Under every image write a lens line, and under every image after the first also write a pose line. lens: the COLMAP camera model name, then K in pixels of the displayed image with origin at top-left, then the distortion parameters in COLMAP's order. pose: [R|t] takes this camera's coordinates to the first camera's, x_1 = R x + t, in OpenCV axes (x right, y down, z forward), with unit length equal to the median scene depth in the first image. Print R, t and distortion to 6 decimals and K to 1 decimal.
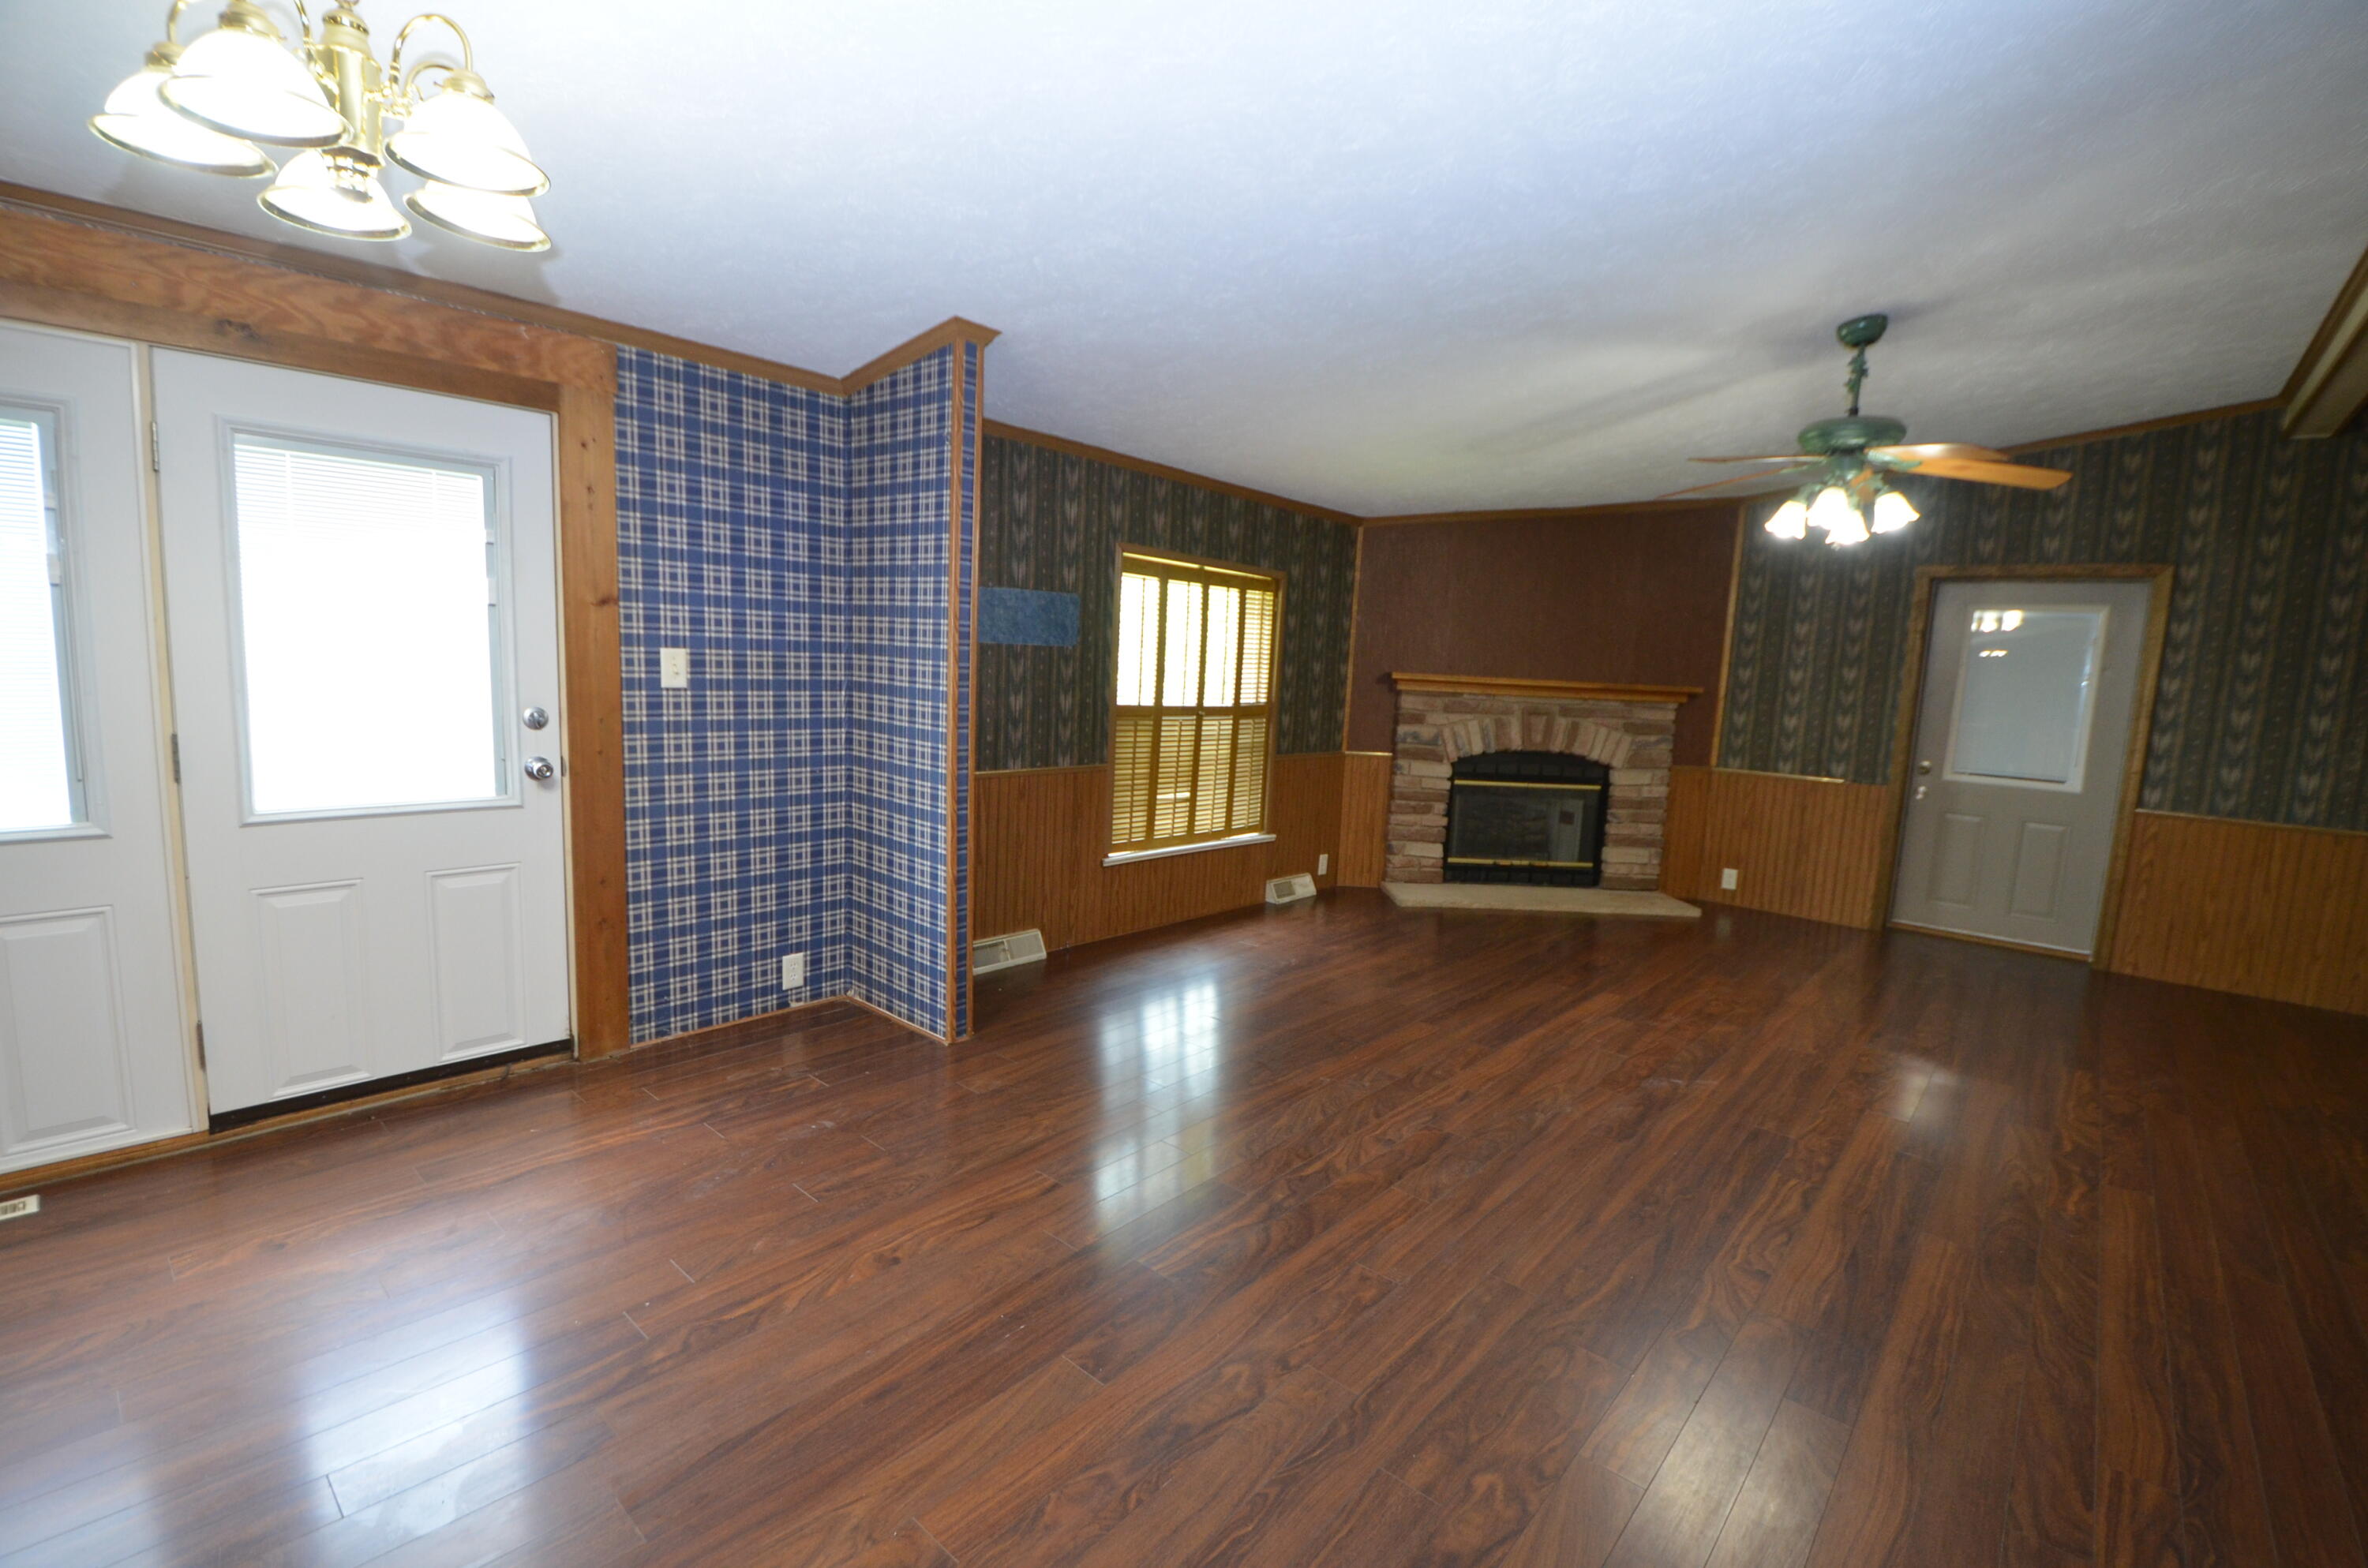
lens RADIAL K [[1034.1, 0, 1187.3], [0, 1034.1, 788.8], [0, 0, 1]] dist [0.002459, -0.012159]
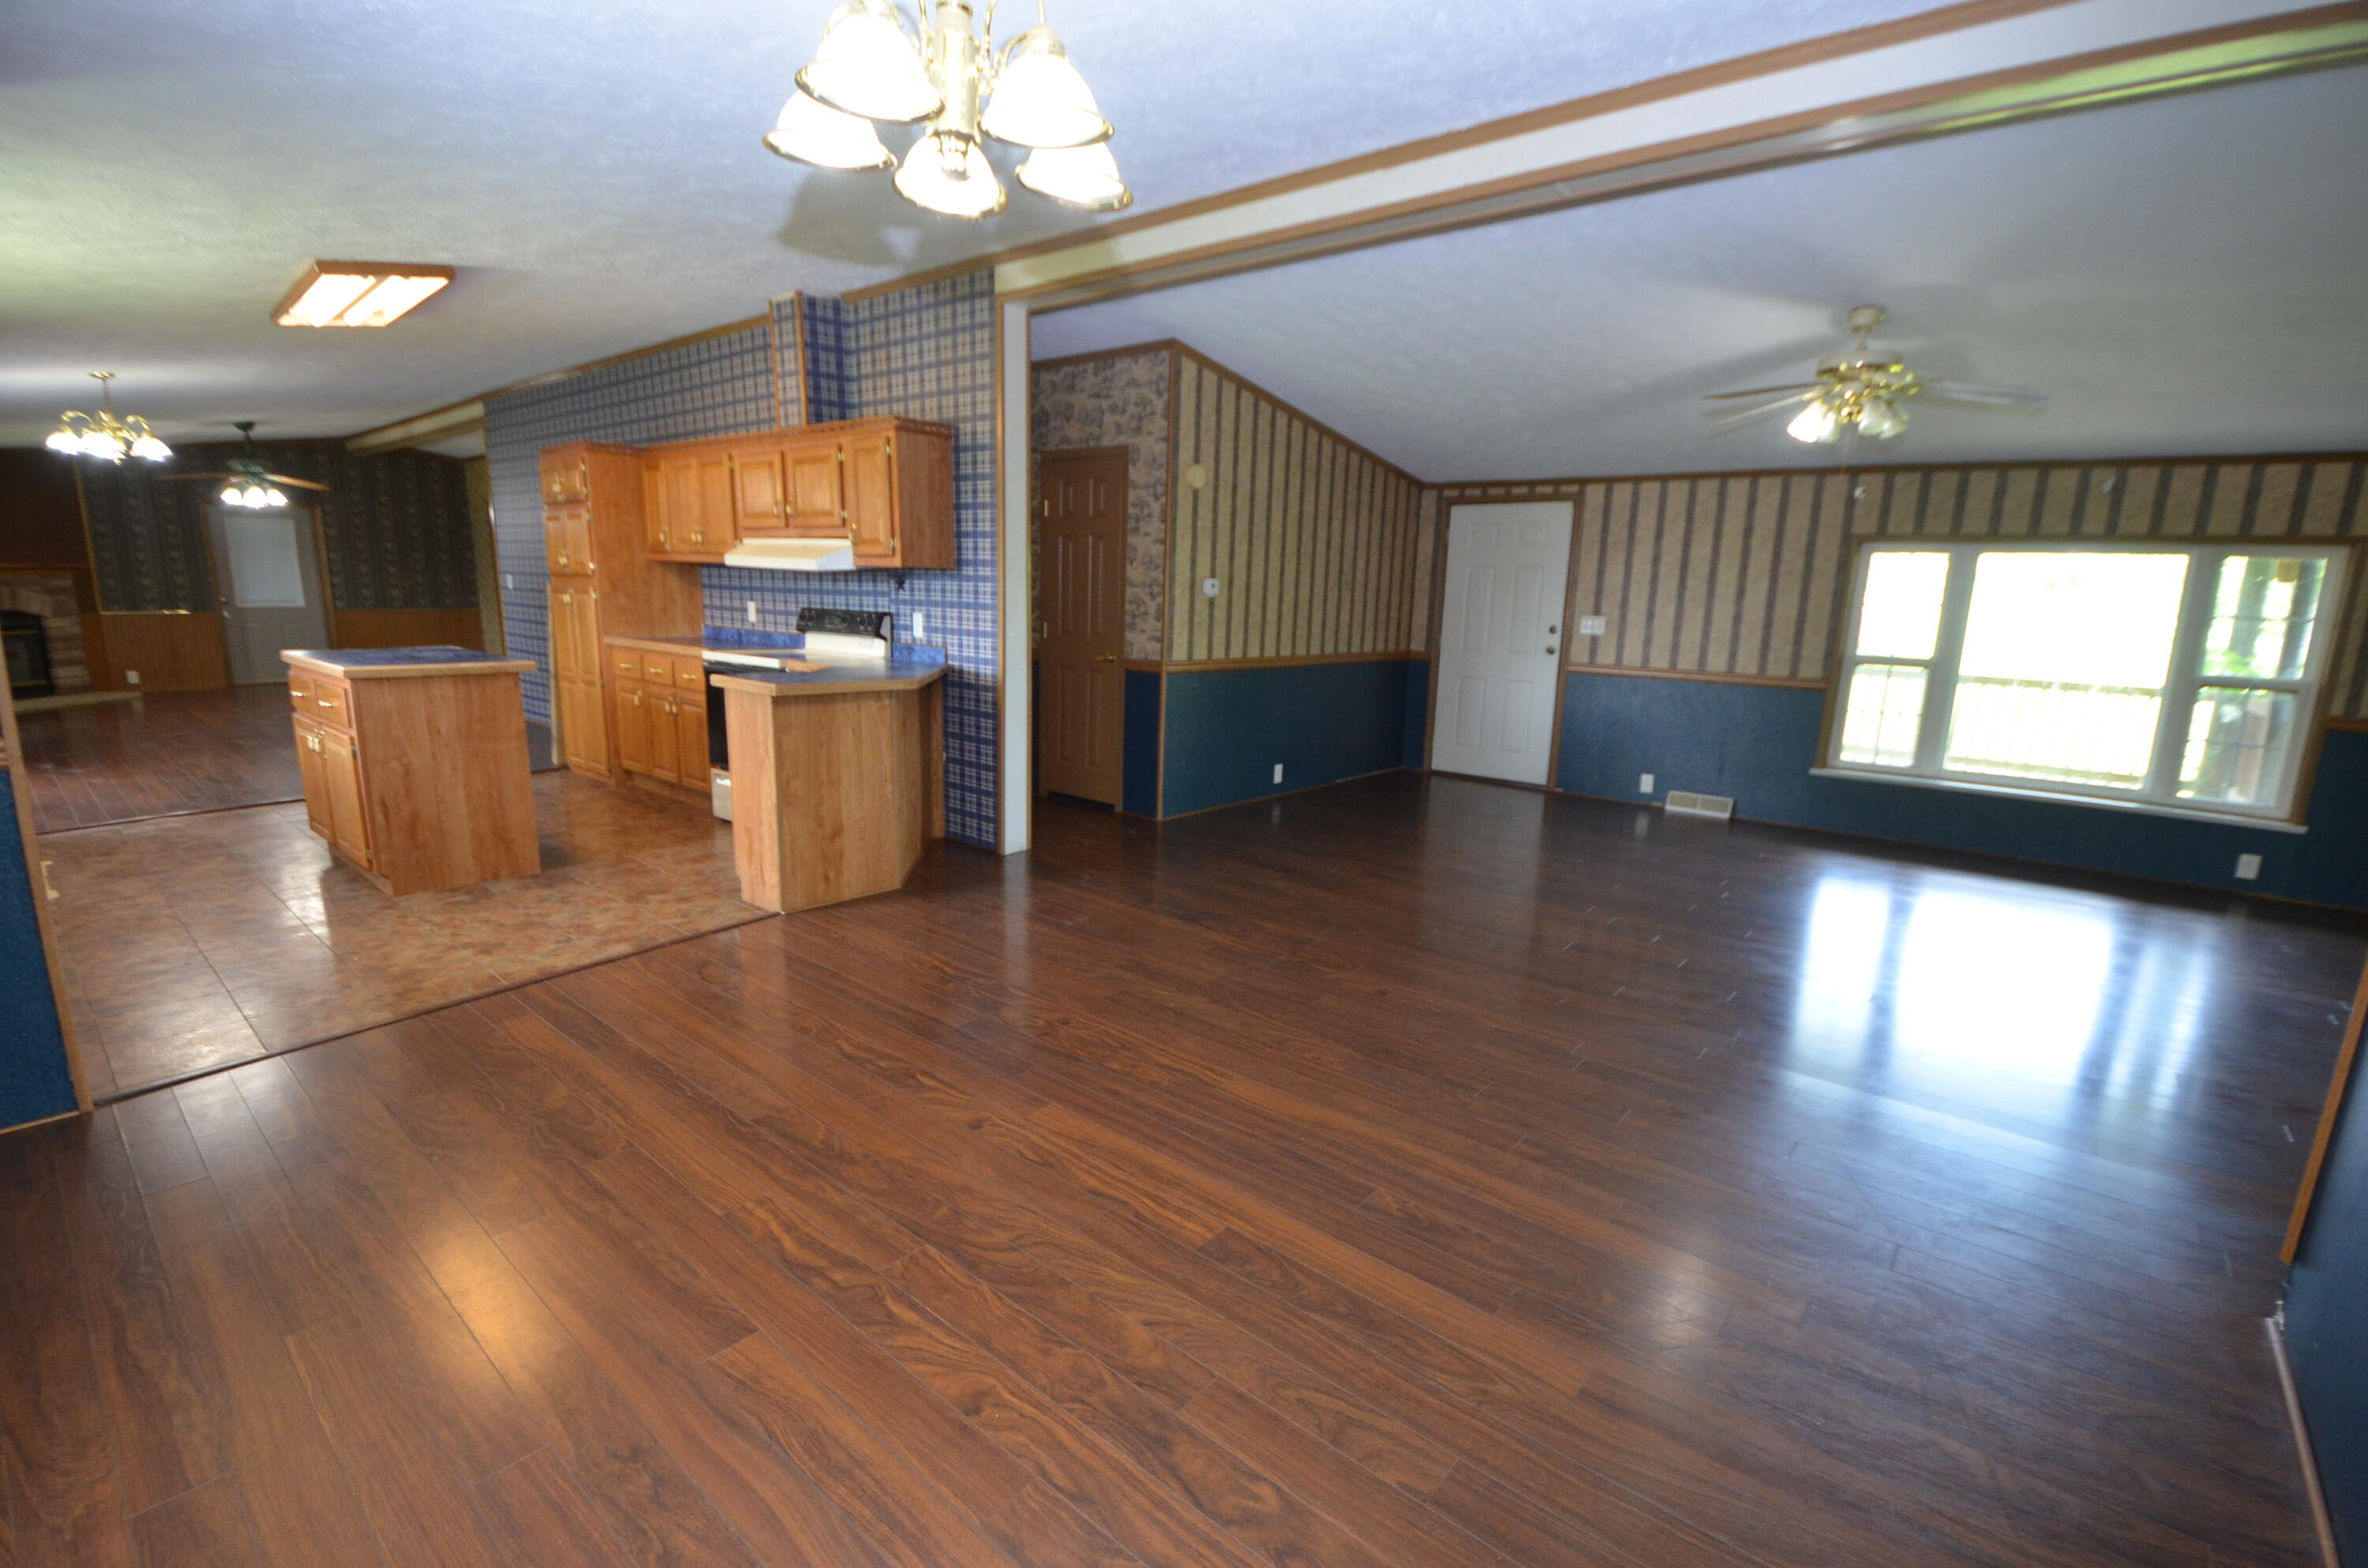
lens RADIAL K [[1034.1, 0, 1208.6], [0, 1034.1, 805.1], [0, 0, 1]] dist [0.002459, -0.012159]
pose [[-0.028441, -0.251842, 0.967350, -1.158385], [0.092753, 0.962902, 0.253411, 0.025471], [-0.995283, 0.096932, -0.004026, -0.662648]]
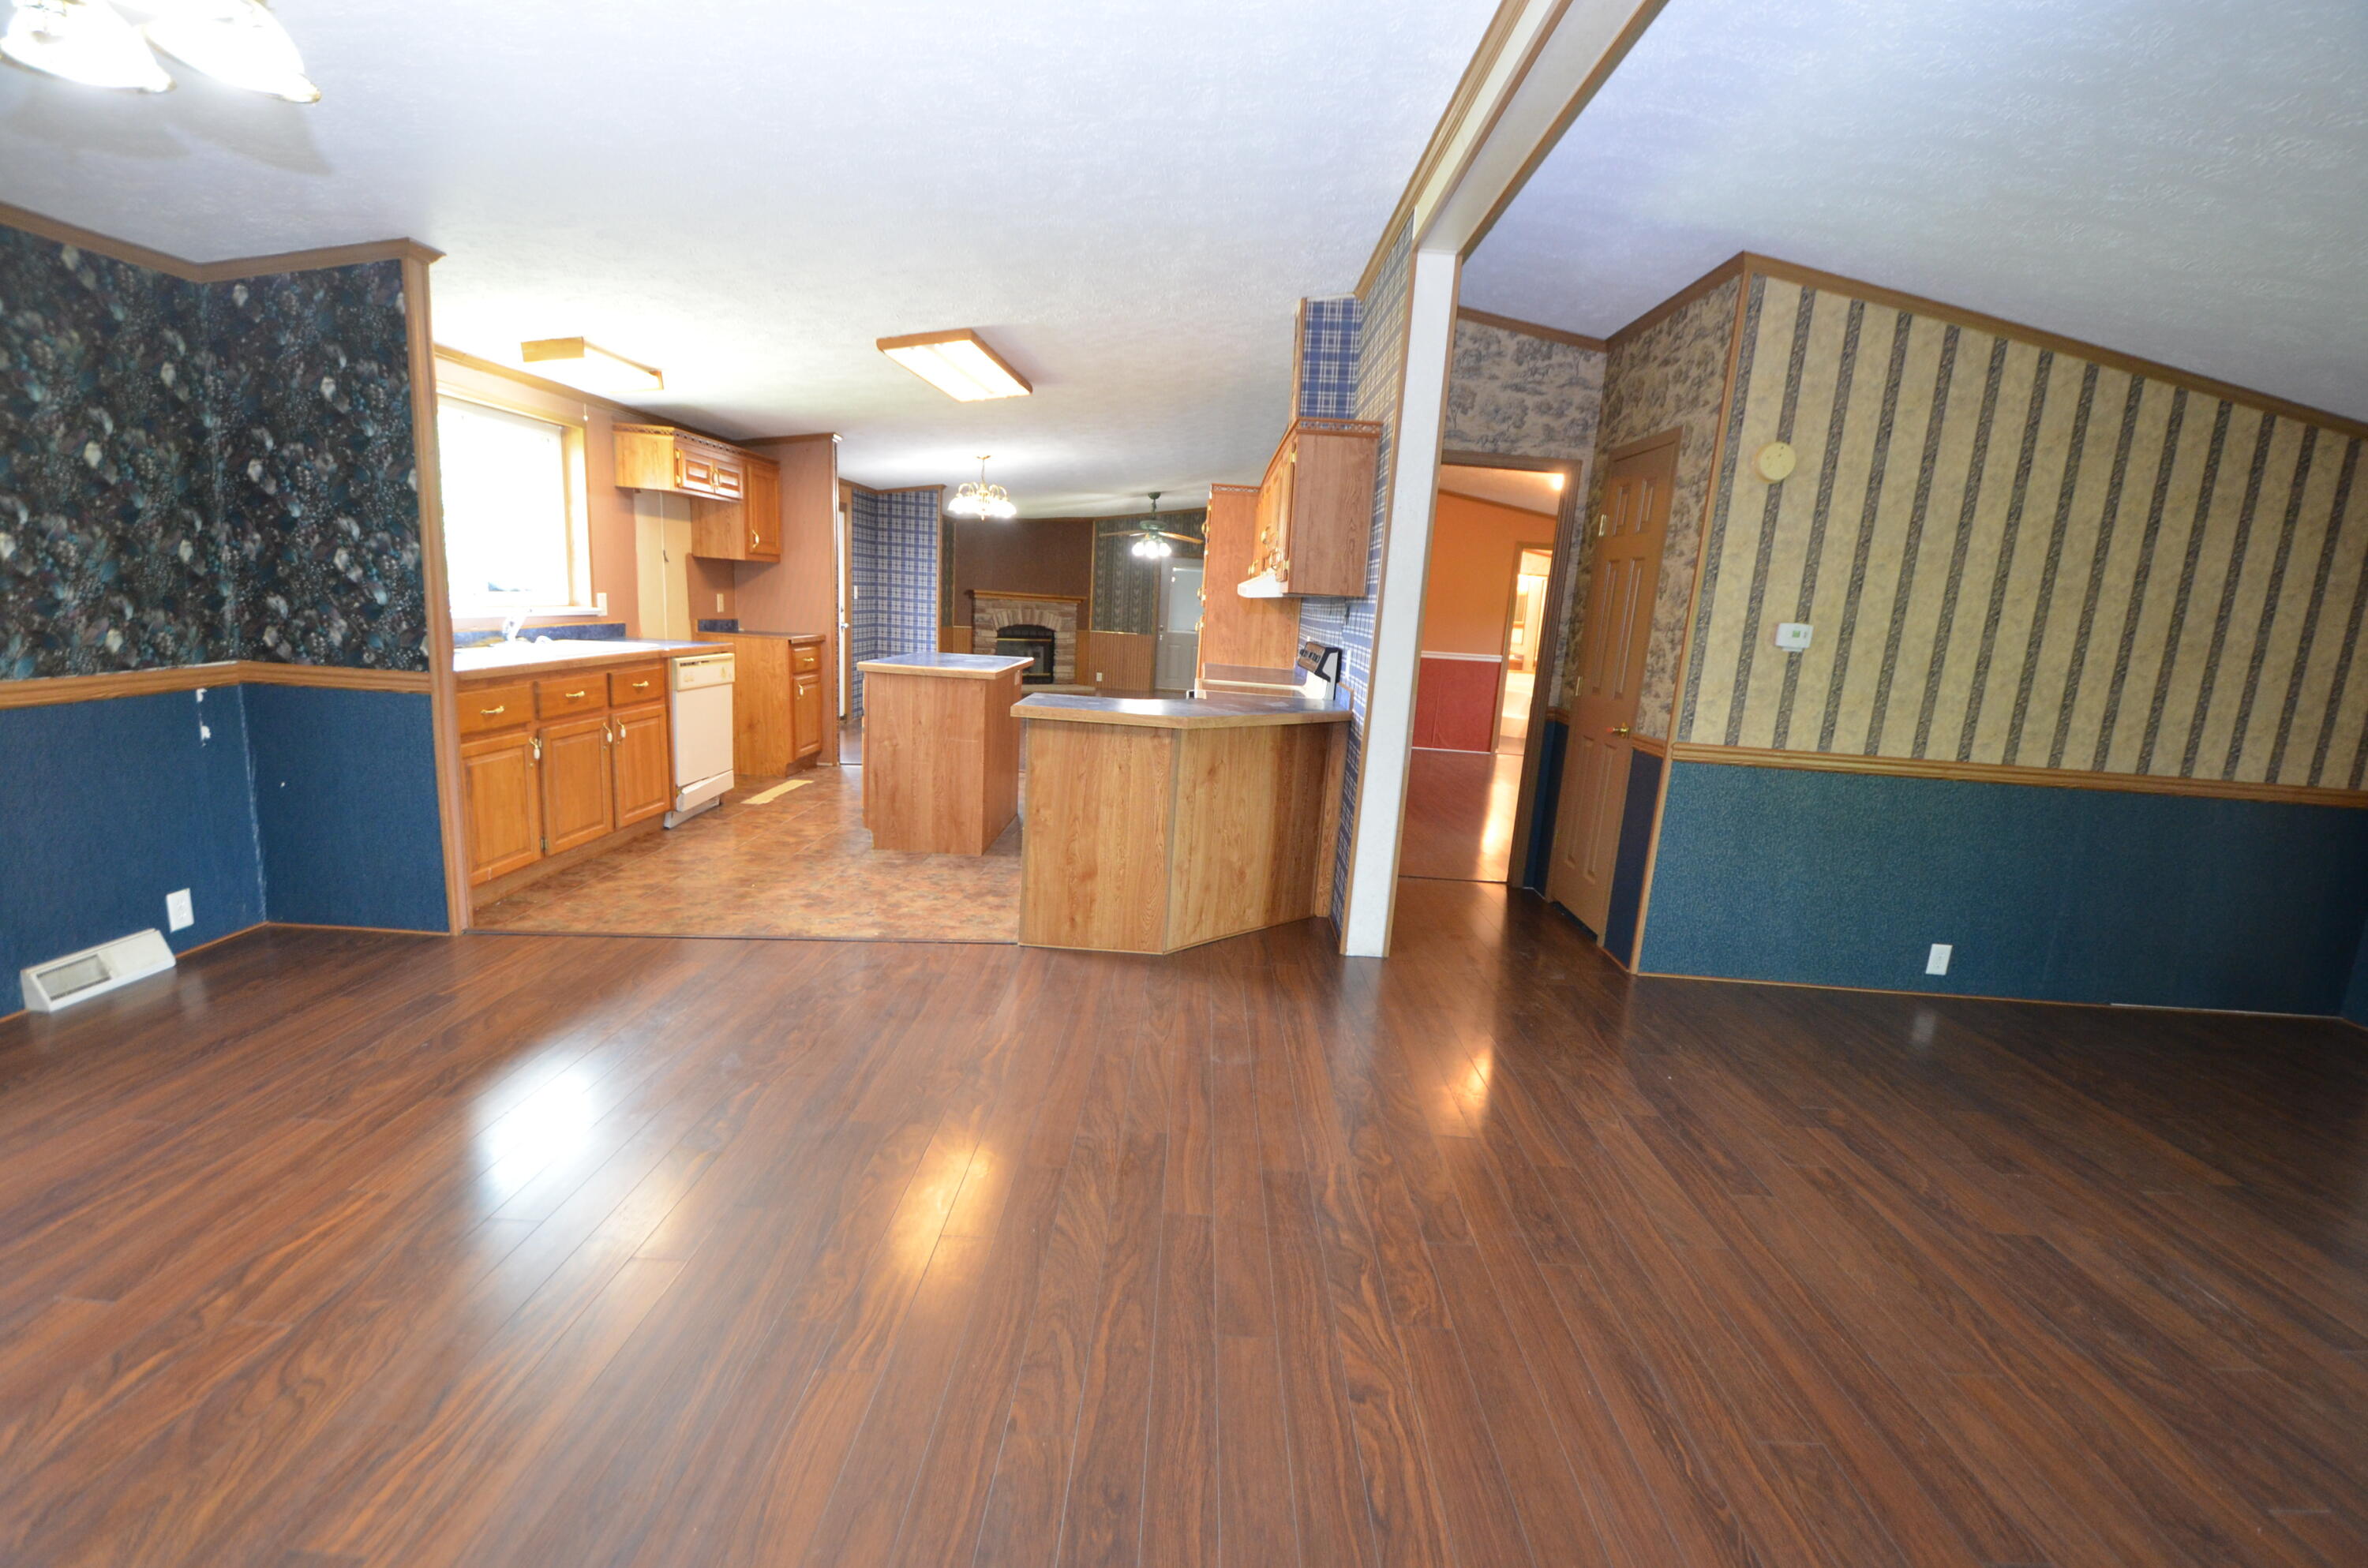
lens RADIAL K [[1034.1, 0, 1197.2], [0, 1034.1, 798.1], [0, 0, 1]] dist [0.002459, -0.012159]
pose [[0.760110, -0.121024, 0.638424, -0.811202], [0.054379, 0.990903, 0.123099, 0.078913], [-0.647515, -0.058853, 0.759777, -0.949489]]
